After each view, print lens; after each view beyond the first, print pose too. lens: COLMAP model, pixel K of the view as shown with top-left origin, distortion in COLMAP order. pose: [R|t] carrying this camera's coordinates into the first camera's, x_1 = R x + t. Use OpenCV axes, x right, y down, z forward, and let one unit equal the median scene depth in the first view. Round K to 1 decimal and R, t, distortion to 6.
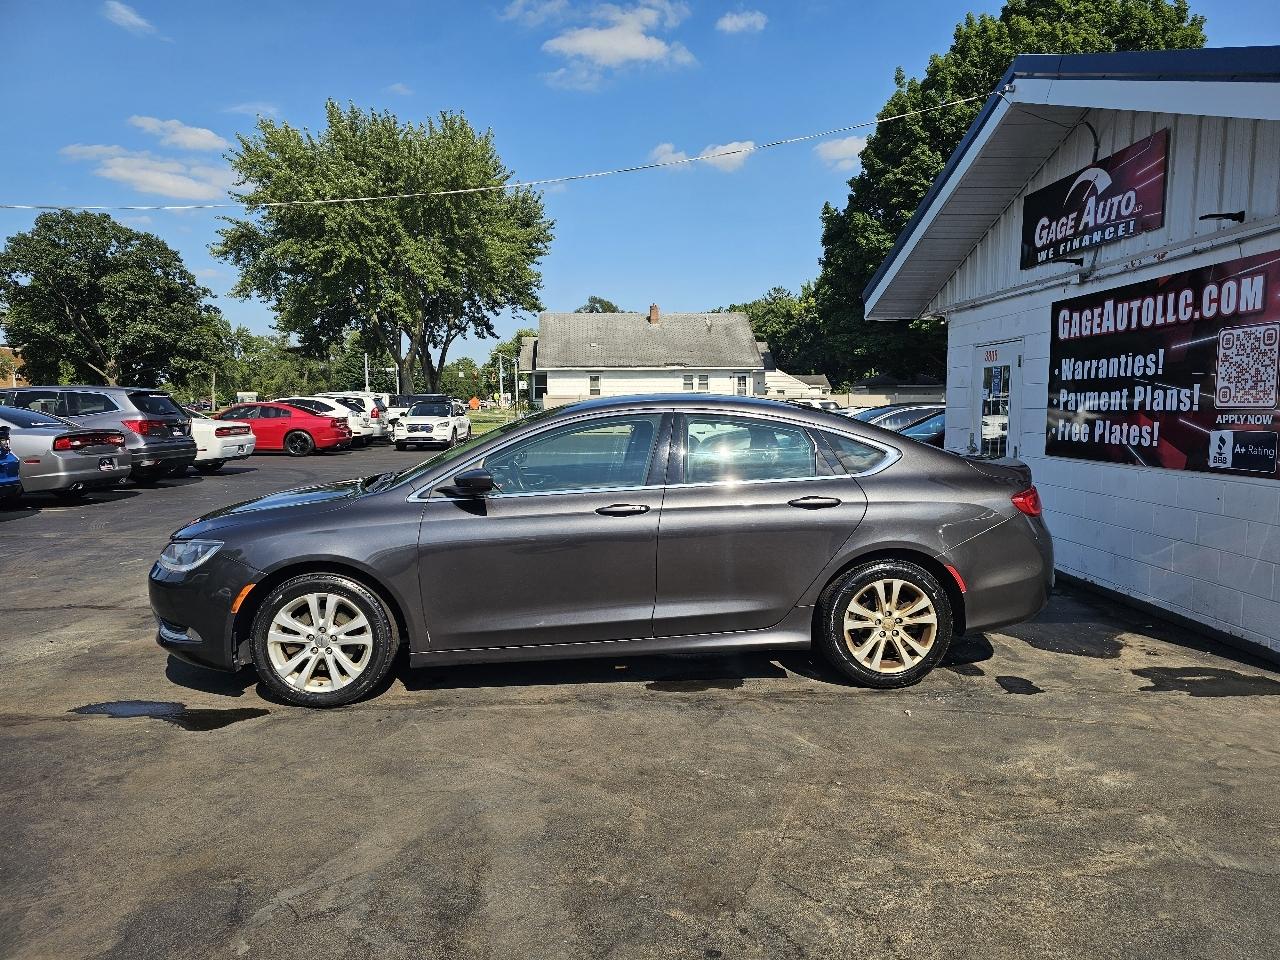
lens RADIAL K [[854.1, 0, 647.1], [0, 854.1, 486.9], [0, 0, 1]] dist [0.063634, -0.055520]
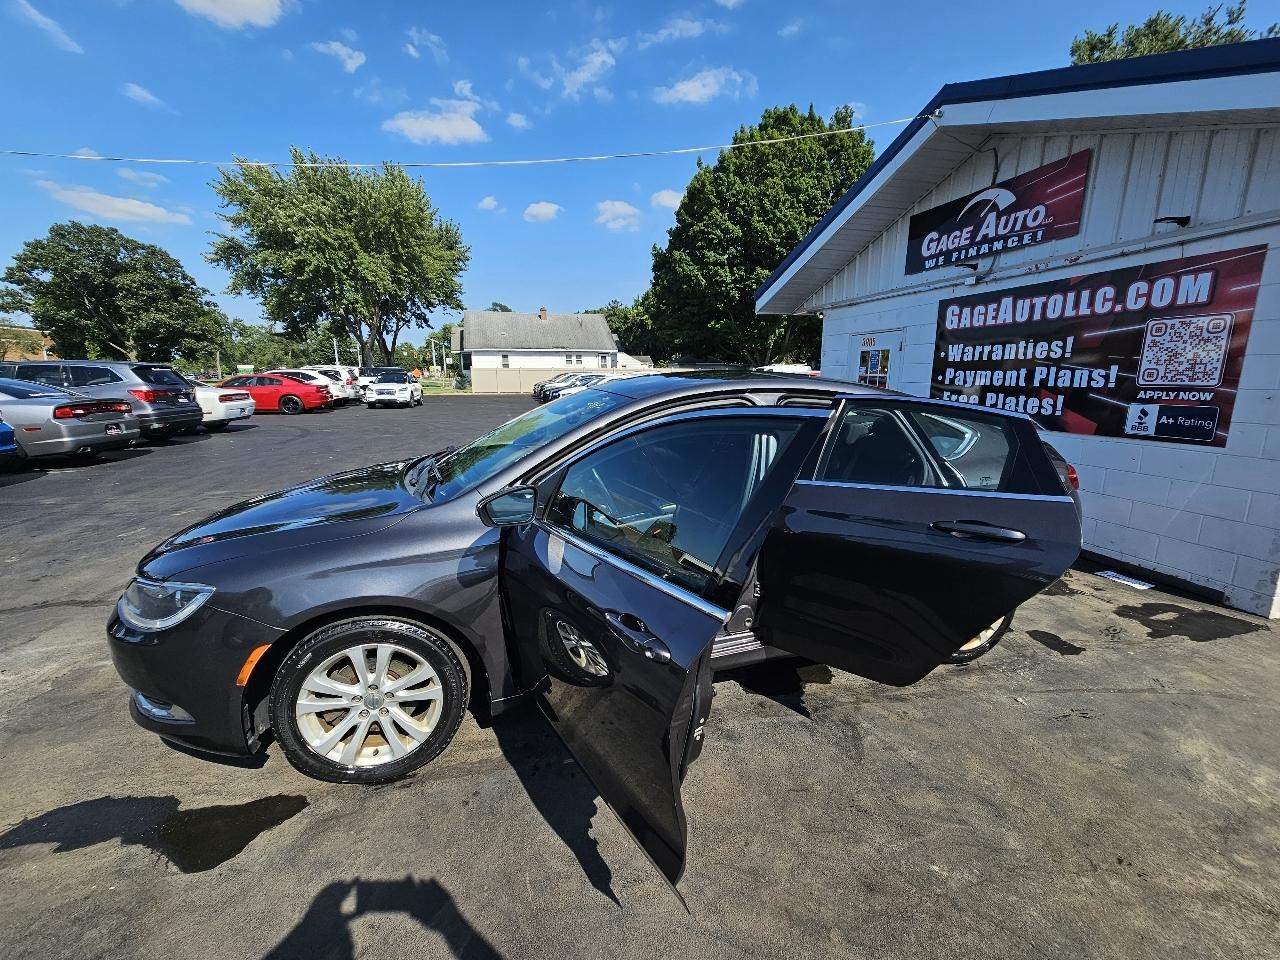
lens RADIAL K [[521.7, 0, 642.9], [0, 521.7, 478.6], [0, 0, 1]] dist [0.001137, -0.000484]
pose [[0.978322, -0.038470, 0.203483, -0.155882], [0.017622, 0.994495, 0.103290, -0.041317], [-0.206337, -0.097465, 0.973615, 0.351230]]
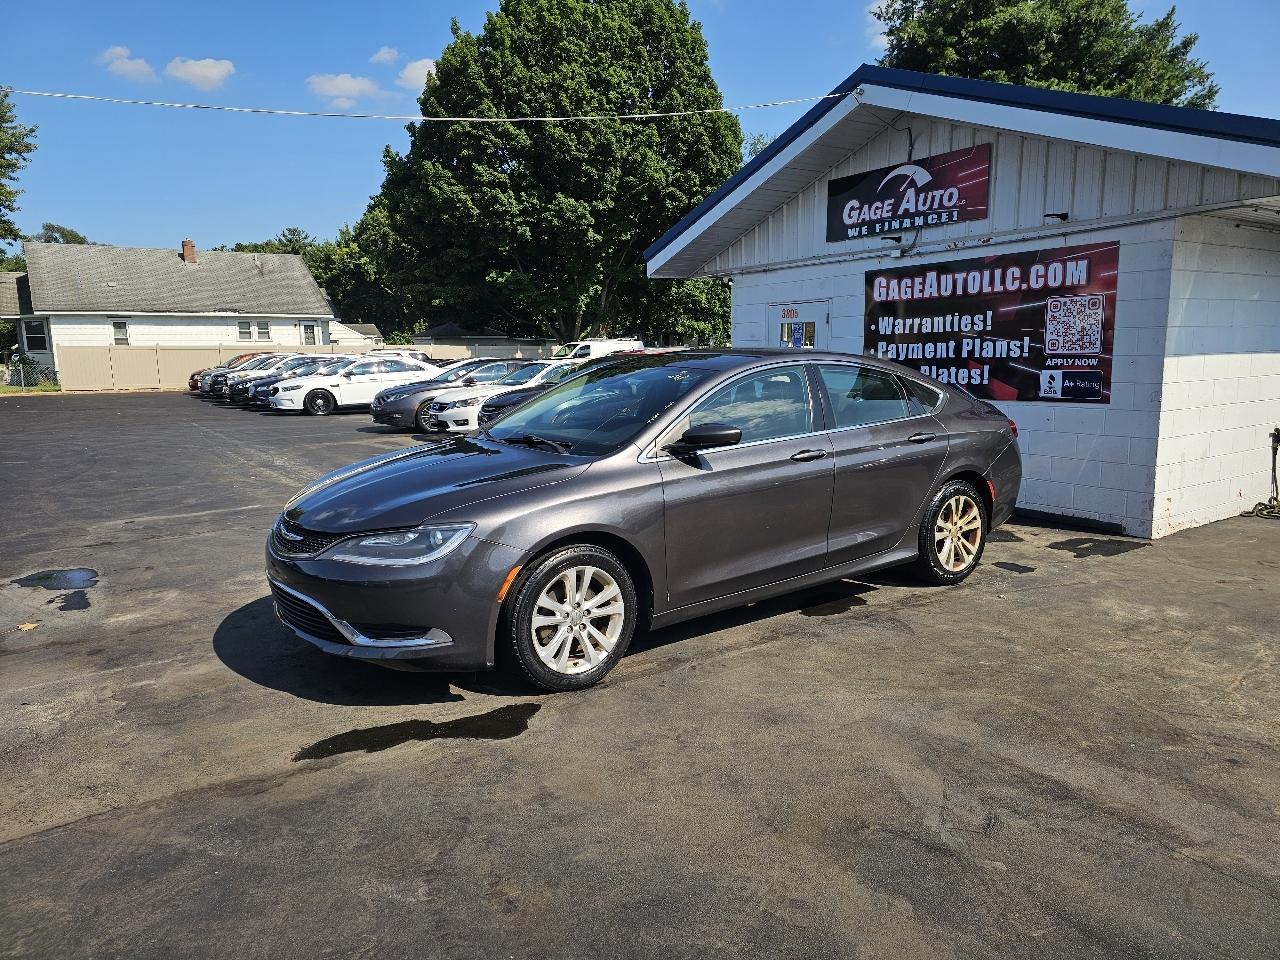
lens RADIAL K [[854.1, 0, 642.3], [0, 854.1, 471.2], [0, 0, 1]] dist [0.063634, -0.055520]
pose [[0.857594, -0.080887, 0.507927, -0.522150], [0.061099, 0.996585, 0.055544, -0.017828], [-0.510685, -0.016600, 0.859608, 0.116782]]
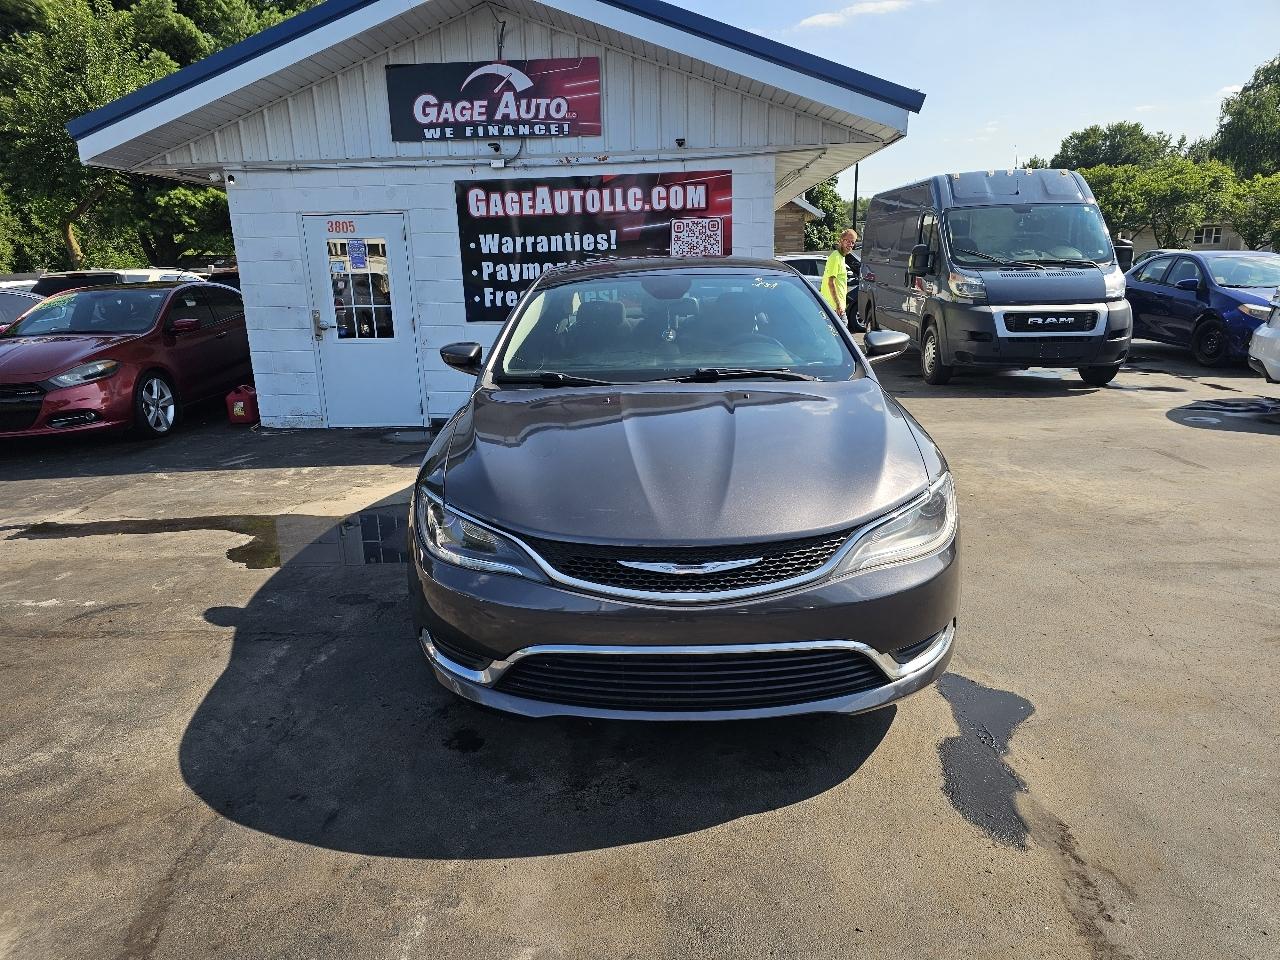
lens RADIAL K [[854.1, 0, 632.7], [0, 854.1, 492.3], [0, 0, 1]] dist [0.063634, -0.055520]
pose [[0.098425, -0.251390, 0.962869, -0.774312], [0.124697, 0.963056, 0.238692, -0.073390], [-0.987301, 0.096573, 0.126136, 0.777203]]
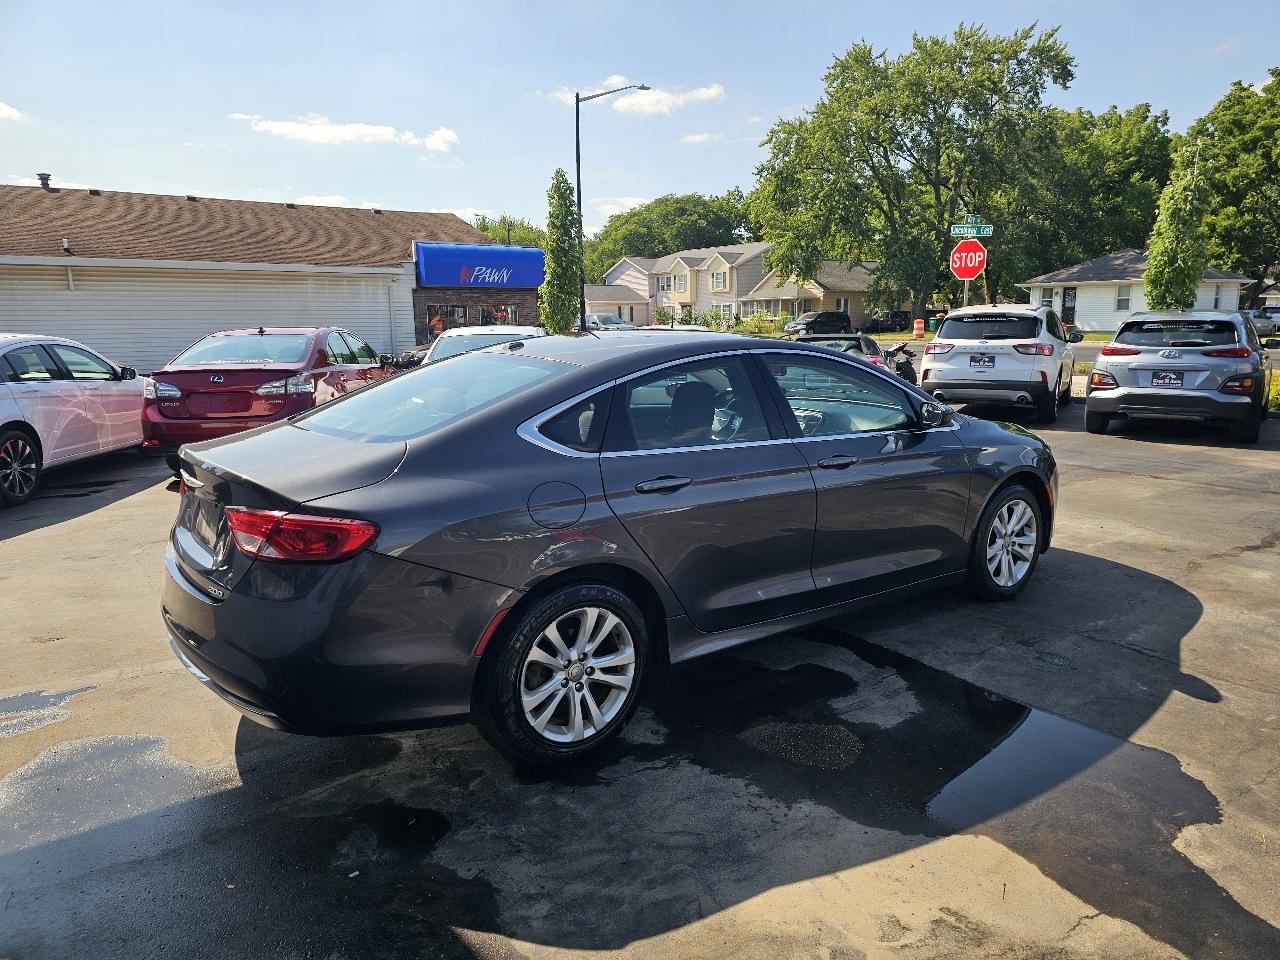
lens RADIAL K [[859.5, 0, 654.6], [0, 859.5, 463.9], [0, 0, 1]] dist [0.035209, -0.016085]
pose [[-0.841457, 0.106259, -0.529773, 0.390743], [-0.038676, 0.966112, 0.255207, -0.160834], [0.538938, 0.235236, -0.808832, 1.404470]]
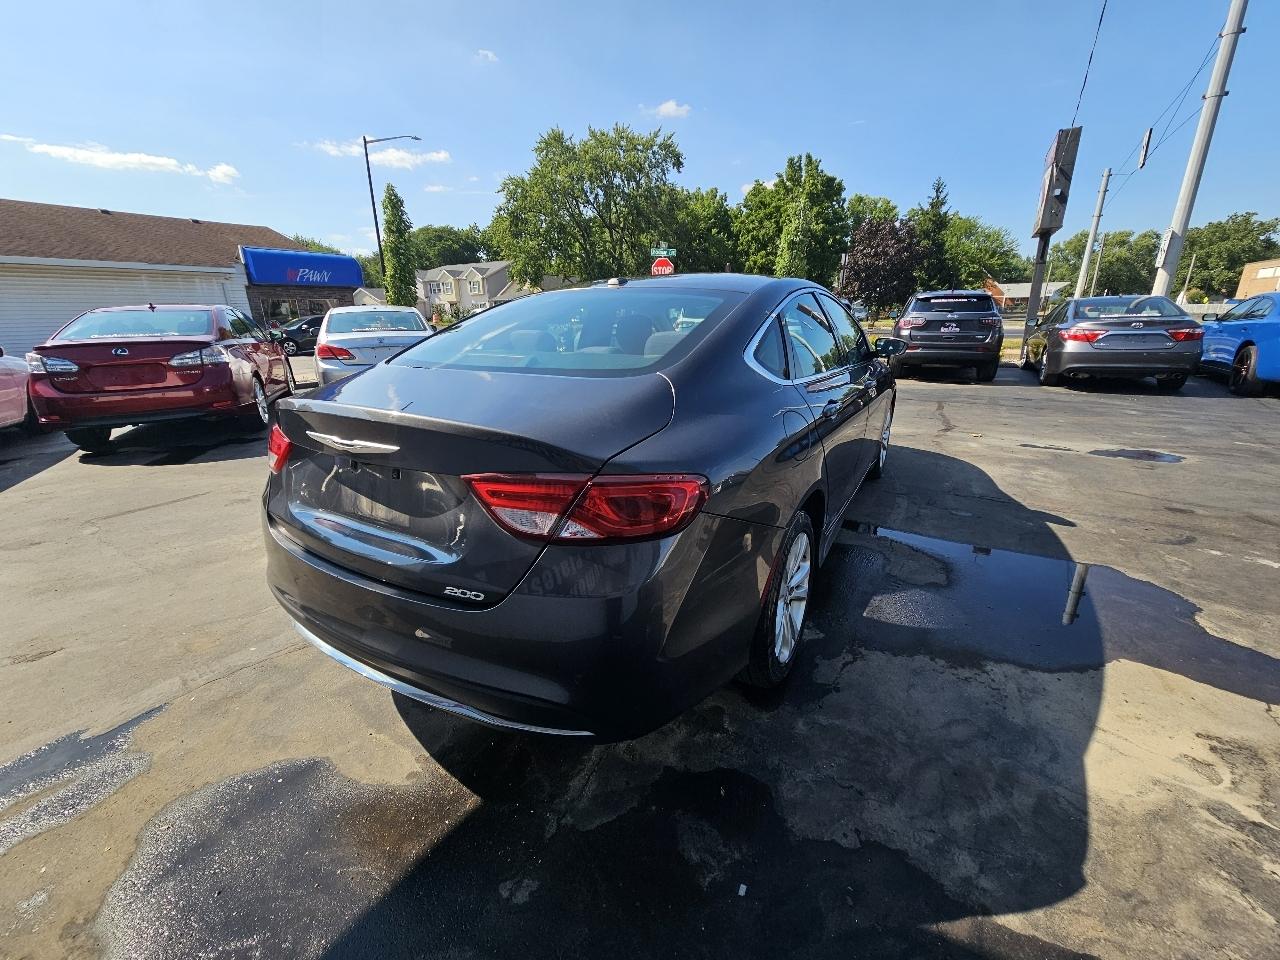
lens RADIAL K [[521.7, 0, 639.9], [0, 521.7, 474.6], [0, 0, 1]] dist [0.001137, -0.000484]
pose [[-0.575125, 0.256588, -0.776784, 0.455437], [-0.067230, 0.931501, 0.357471, -0.088871], [0.815298, 0.257813, -0.518479, 1.075142]]
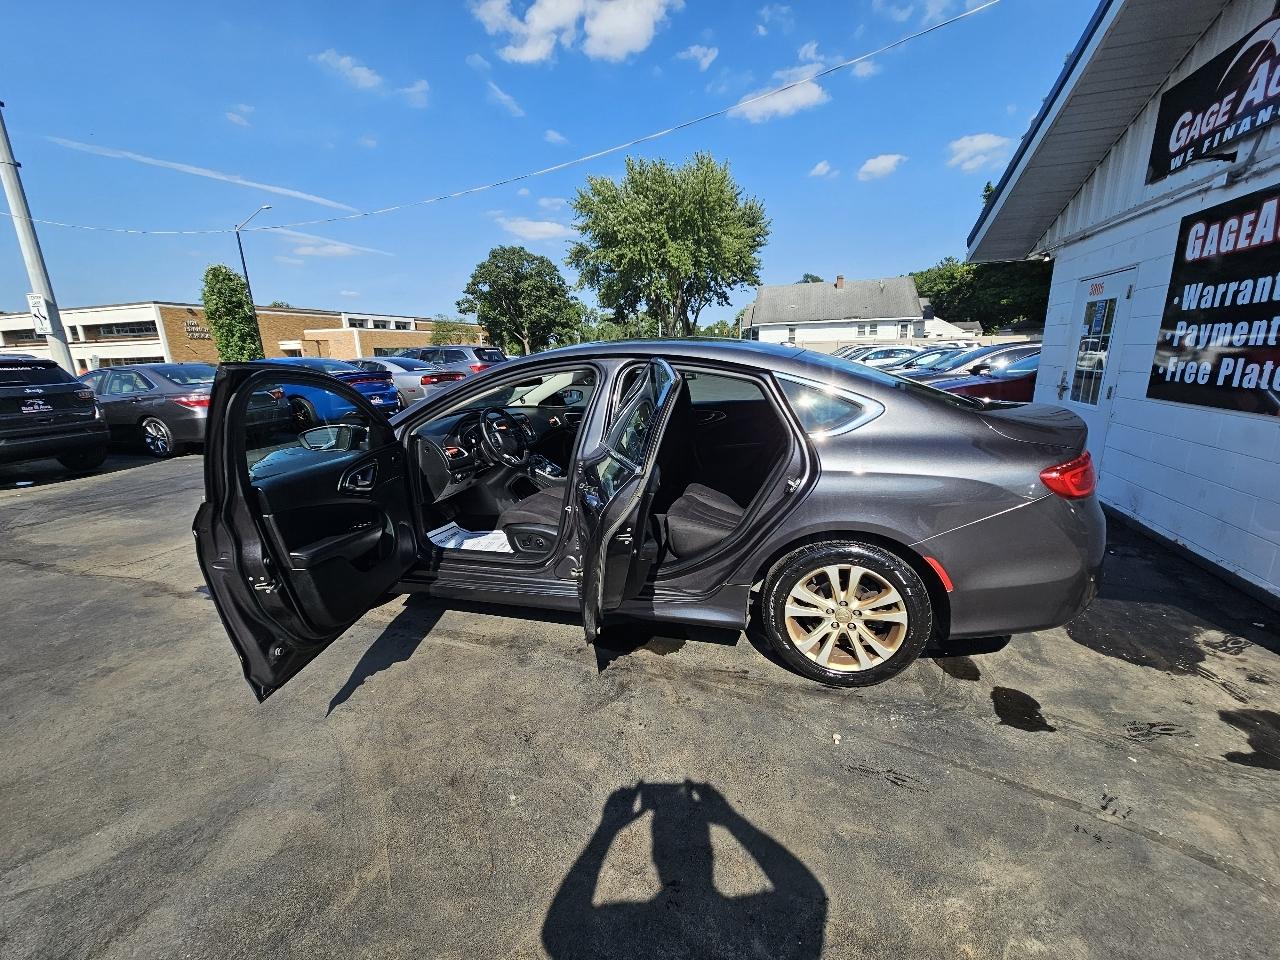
lens RADIAL K [[521.7, 0, 638.9], [0, 521.7, 478.2], [0, 0, 1]] dist [0.001137, -0.000484]
pose [[0.934029, 0.064063, -0.351405, 0.189518], [-0.012403, 0.989009, 0.147333, -0.031598], [0.356982, -0.133255, 0.924558, 0.341761]]
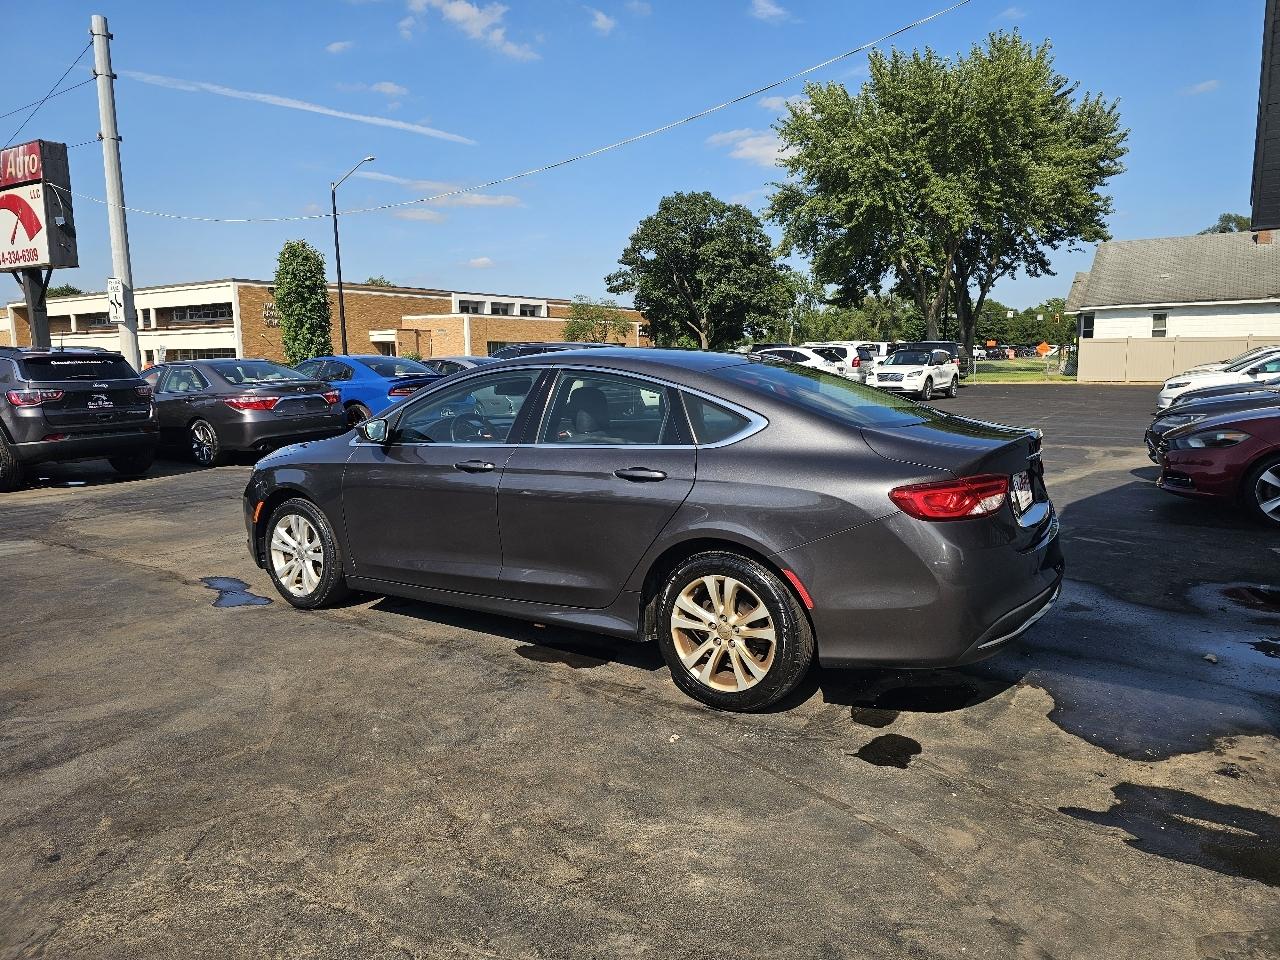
lens RADIAL K [[854.1, 0, 629.6], [0, 854.1, 465.2], [0, 0, 1]] dist [0.063634, -0.055520]
pose [[0.784648, 0.074461, -0.615453, 0.499323], [-0.052790, 0.997180, 0.053343, -0.025667], [0.617690, -0.009366, 0.786366, 0.220054]]
